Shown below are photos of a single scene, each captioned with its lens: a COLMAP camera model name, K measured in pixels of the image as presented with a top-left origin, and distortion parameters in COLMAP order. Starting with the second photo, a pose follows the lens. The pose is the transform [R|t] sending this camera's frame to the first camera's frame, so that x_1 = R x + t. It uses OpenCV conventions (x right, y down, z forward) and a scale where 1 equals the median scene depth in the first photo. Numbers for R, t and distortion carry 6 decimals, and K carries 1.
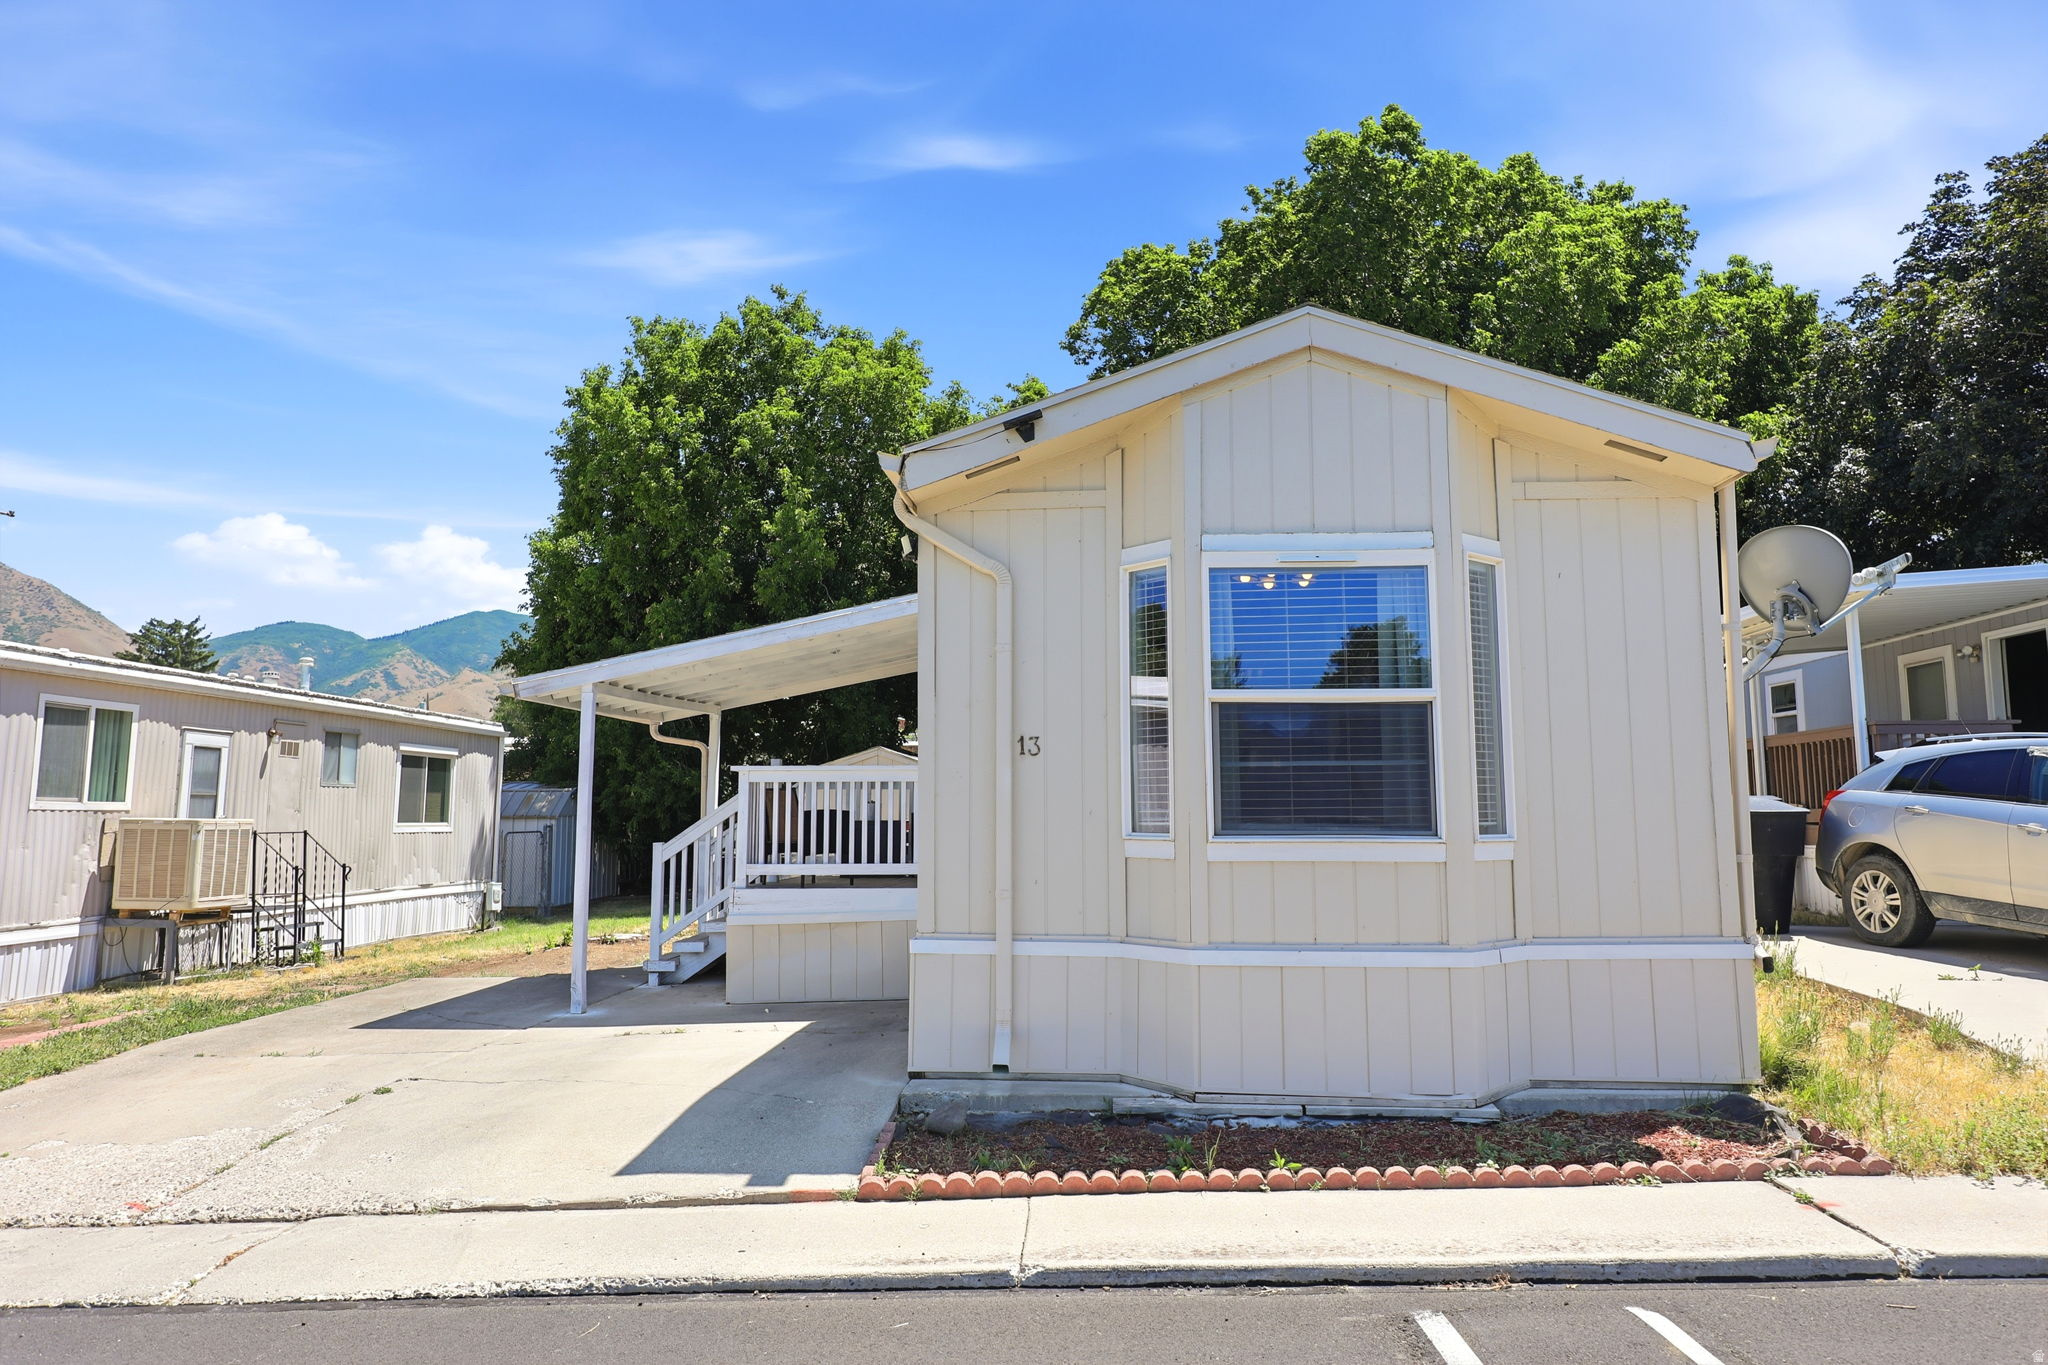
lens RADIAL K [[1298.9, 0, 1026.5], [0, 1298.9, 673.7], [0, 0, 1]] dist [-0.000438, 0.002185]
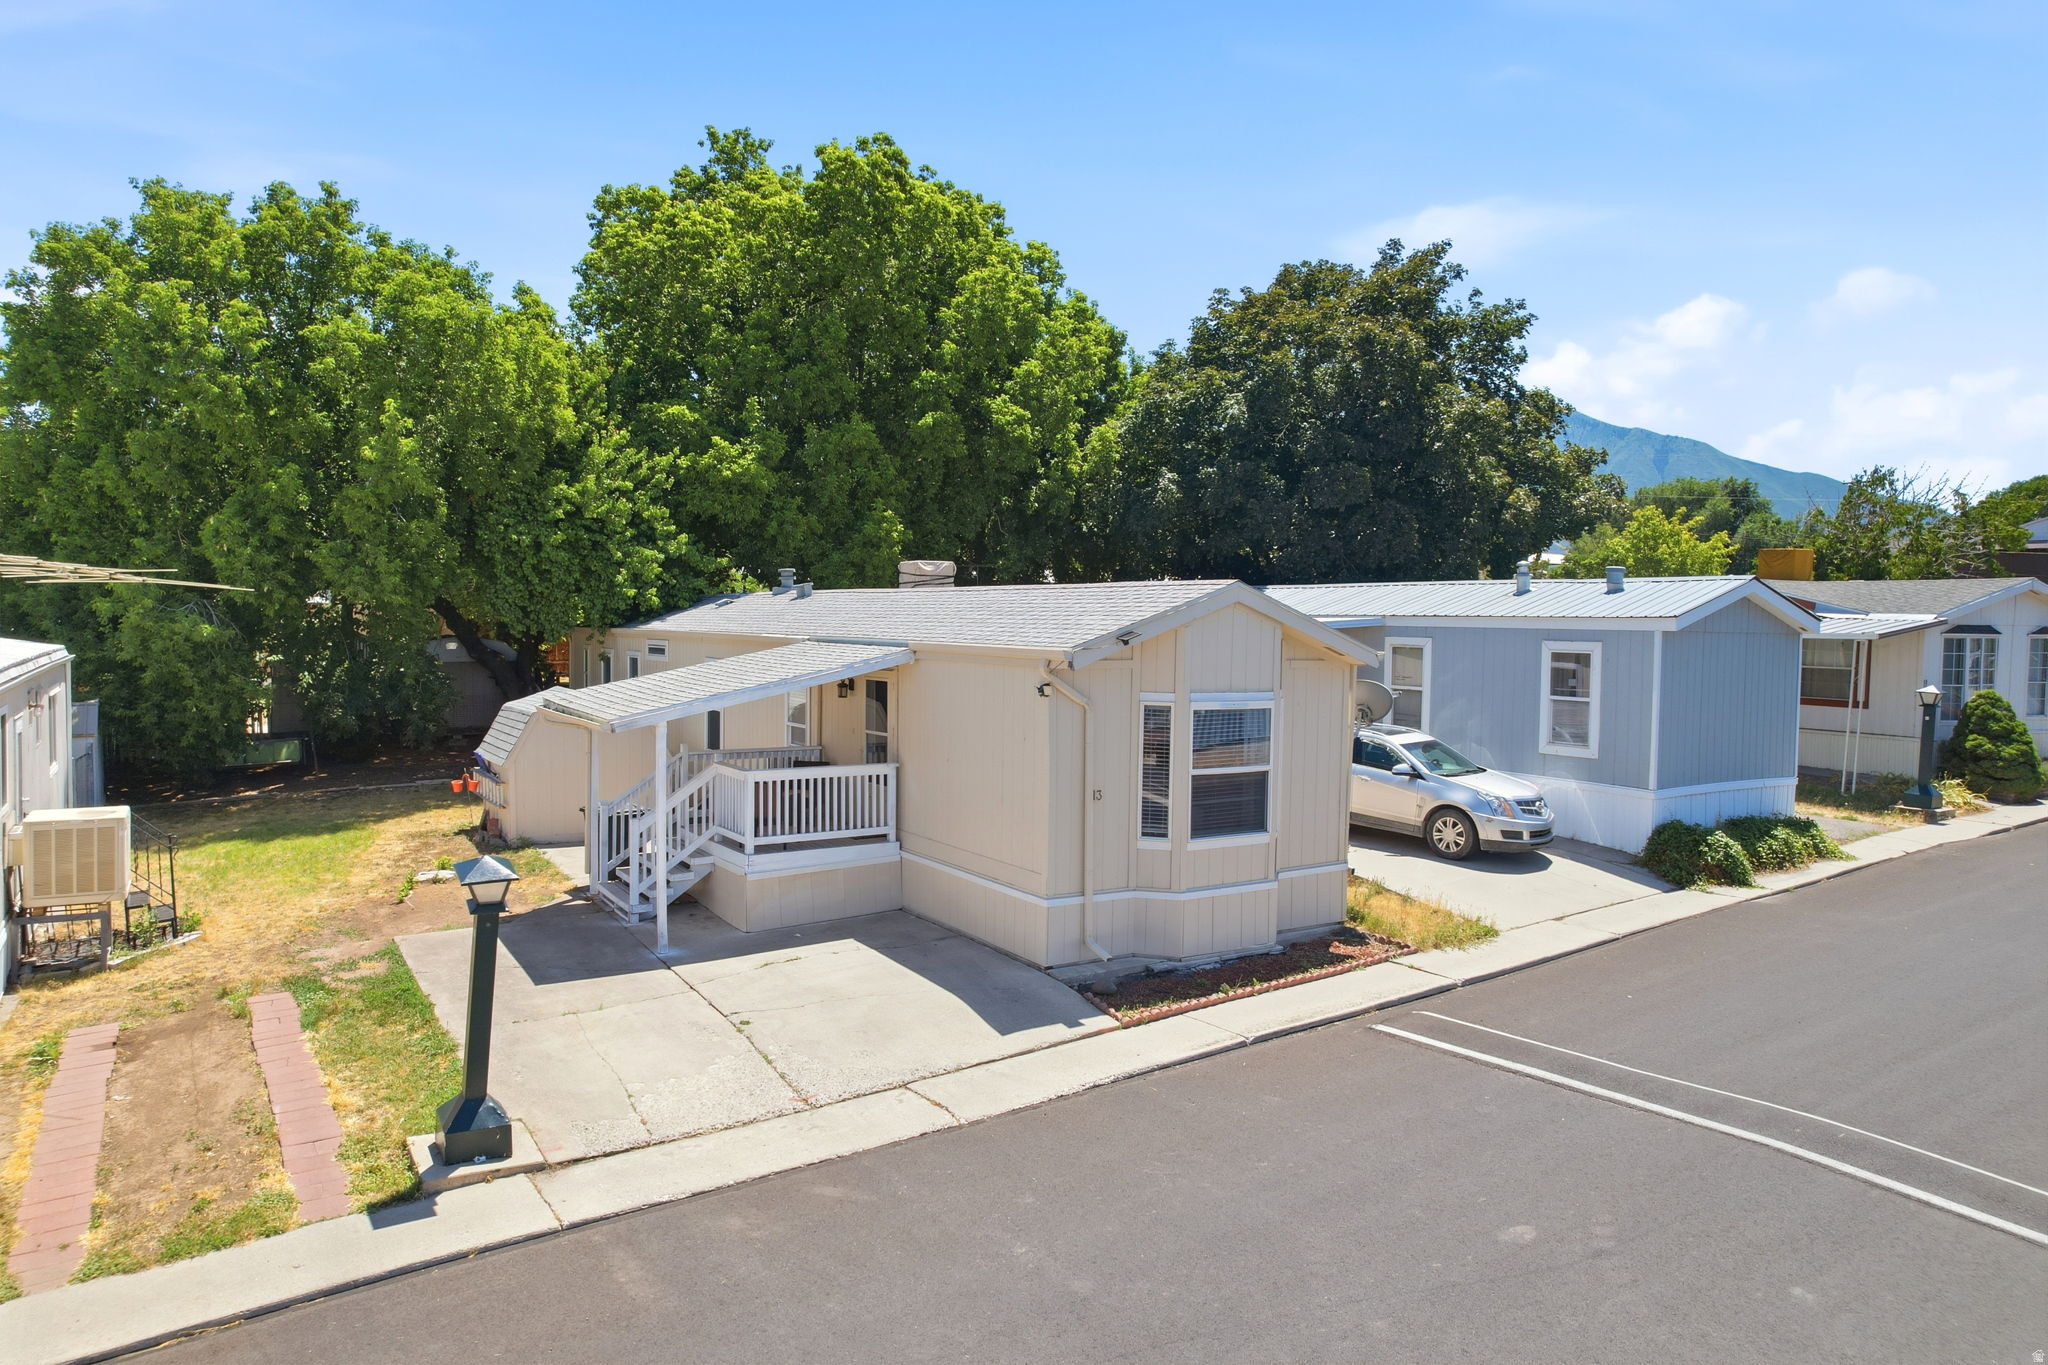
lens RADIAL K [[1305.6, 0, 1021.1], [0, 1305.6, 687.5], [0, 0, 1]] dist [-0.075038, 0.067215]
pose [[0.802892, -0.017420, 0.595870, -0.682878], [-0.082202, 0.986789, 0.139610, -0.200115], [-0.590430, -0.161074, 0.790852, -0.238730]]
